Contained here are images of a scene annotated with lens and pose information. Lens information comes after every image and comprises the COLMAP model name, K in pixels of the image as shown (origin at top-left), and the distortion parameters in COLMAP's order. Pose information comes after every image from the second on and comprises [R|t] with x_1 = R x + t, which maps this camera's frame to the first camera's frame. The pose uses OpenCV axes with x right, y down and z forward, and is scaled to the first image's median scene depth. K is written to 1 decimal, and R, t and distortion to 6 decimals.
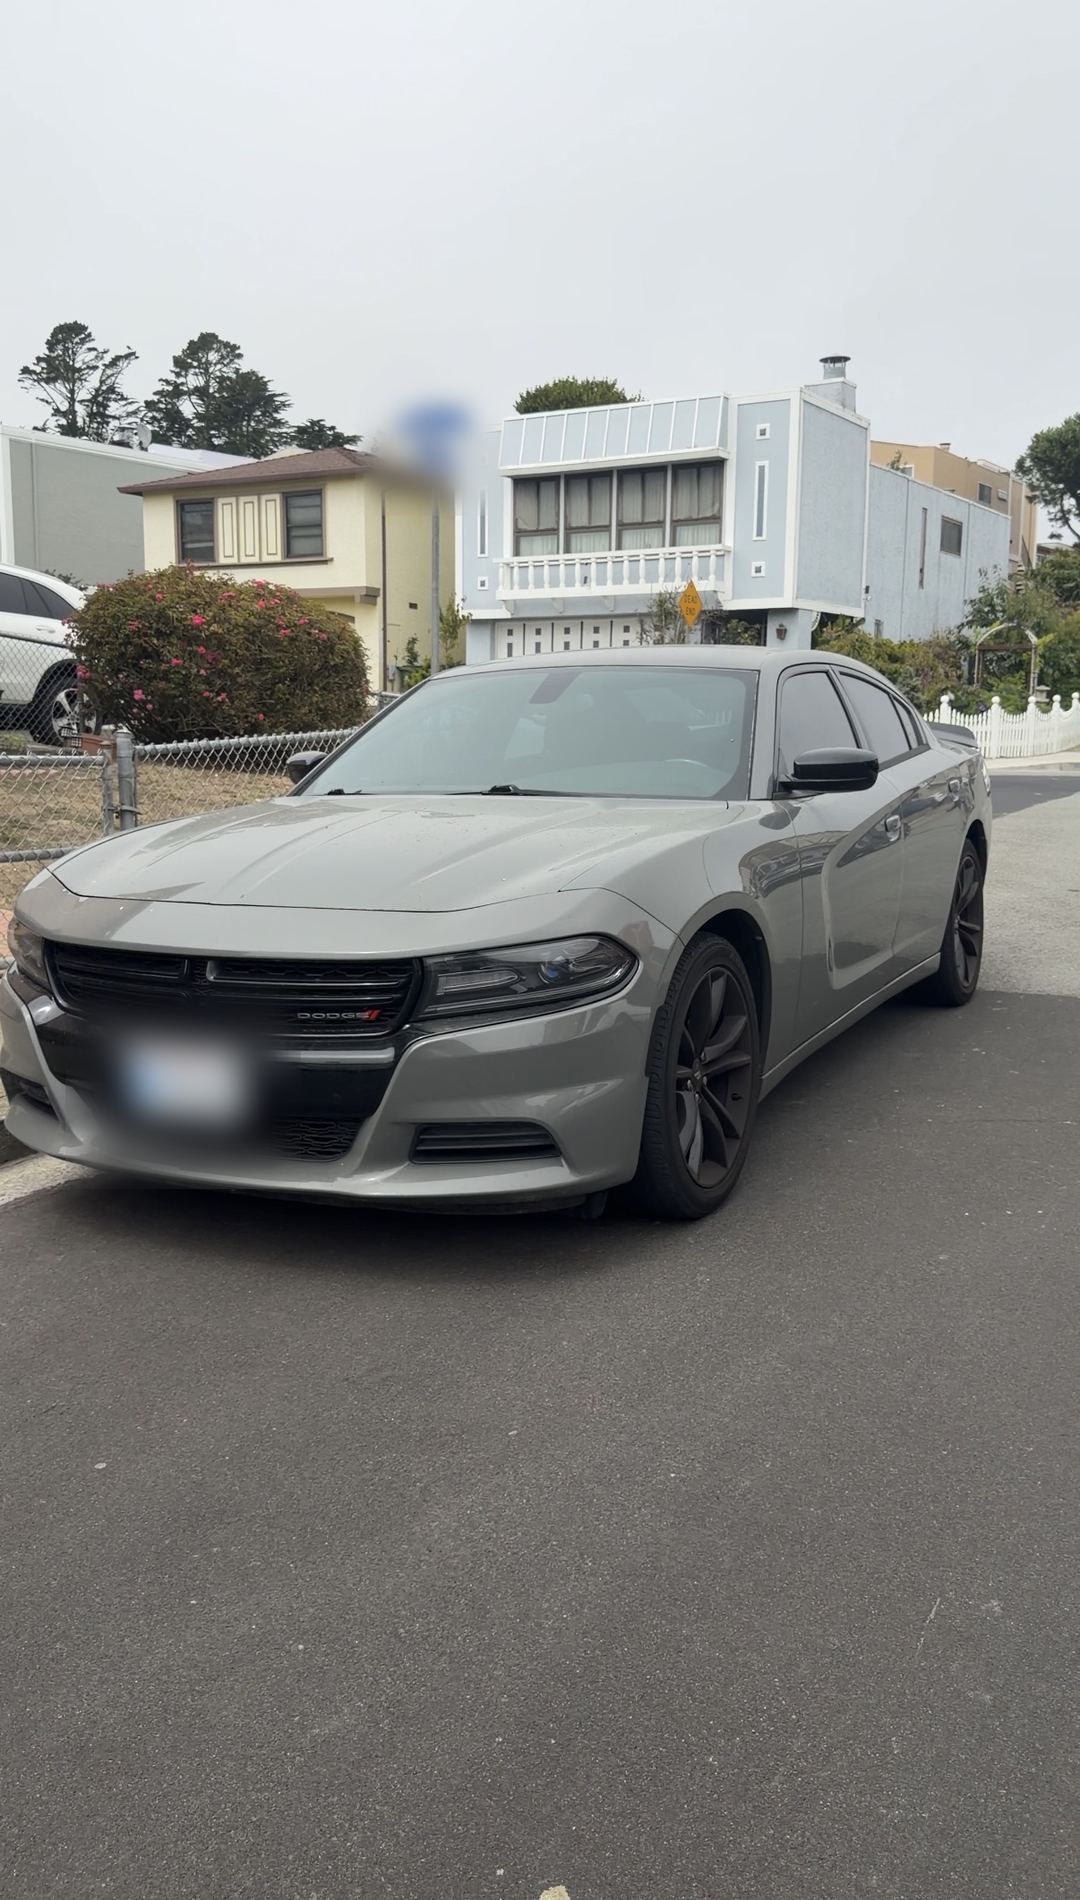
lens RADIAL K [[1571.1, 0, 527.3], [0, 1571.1, 955.8], [0, 0, 1]] dist [0.157065, -0.339524]
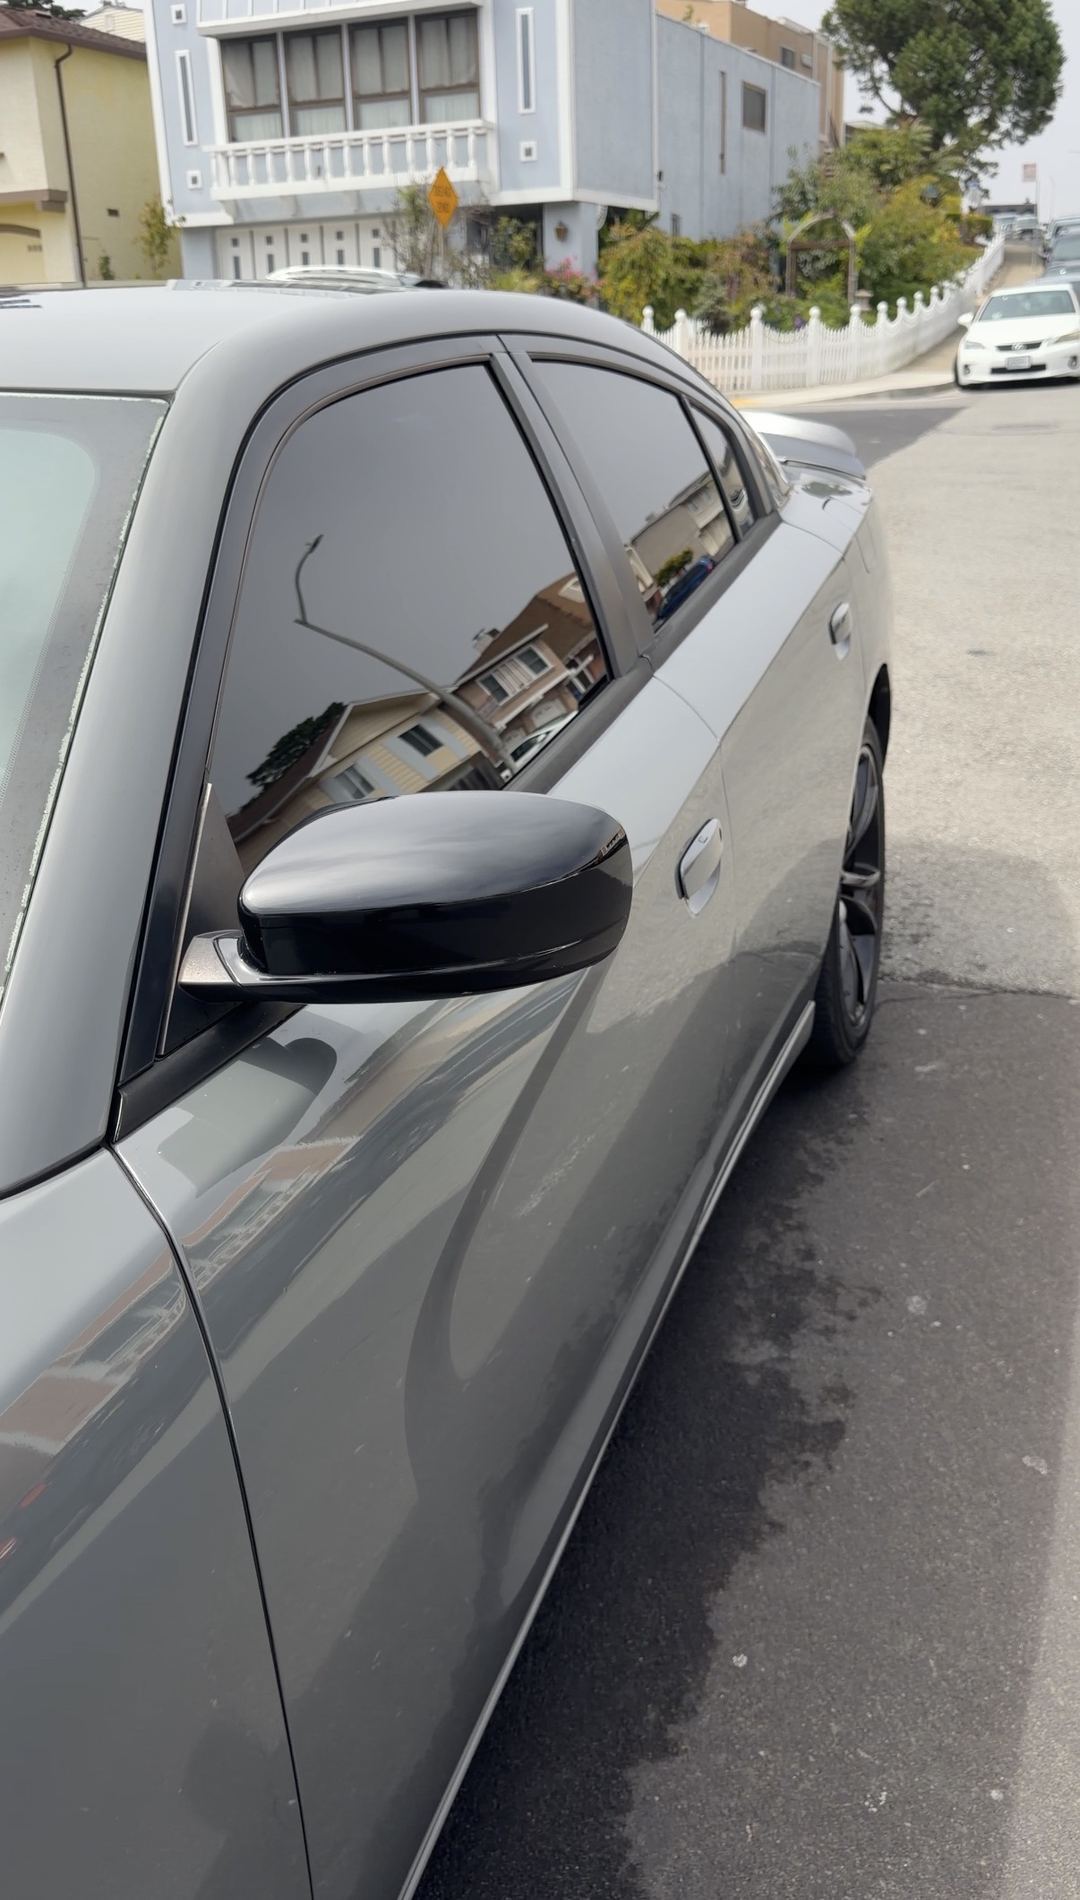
lens RADIAL K [[1589.5, 0, 537.8], [0, 1589.5, 954.8], [0, 0, 1]] dist [-0.011353, 0.000681]
pose [[0.990804, -0.082516, 0.107232, 0.026933], [0.056676, 0.972743, 0.224852, -0.022826], [-0.122863, -0.216706, 0.968475, 0.112254]]
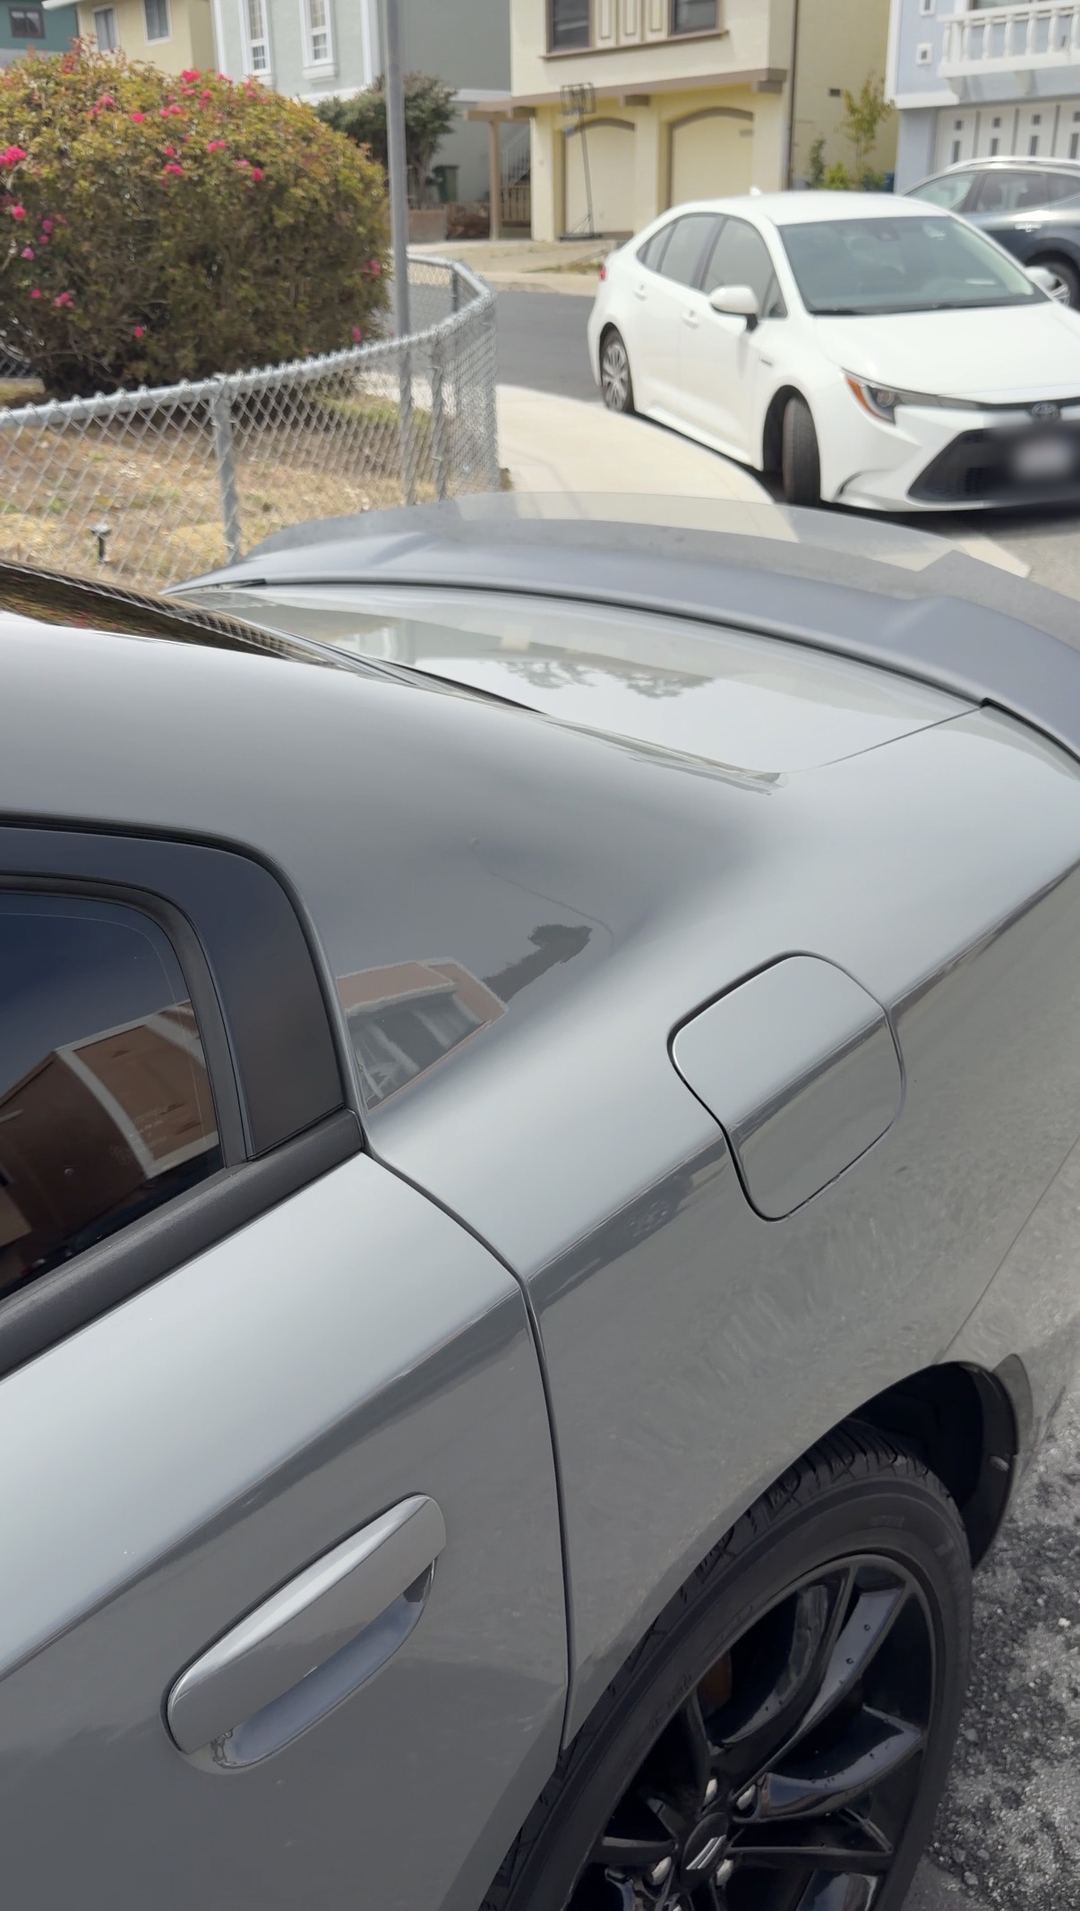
lens RADIAL K [[1593.4, 0, 540.0], [0, 1593.4, 955.5], [0, 0, 1]] dist [-0.001676, -0.013903]
pose [[0.951863, 0.103088, -0.288669, 0.059338], [-0.020101, 0.960715, 0.276807, -0.035681], [0.305864, -0.257680, 0.916541, 0.169403]]
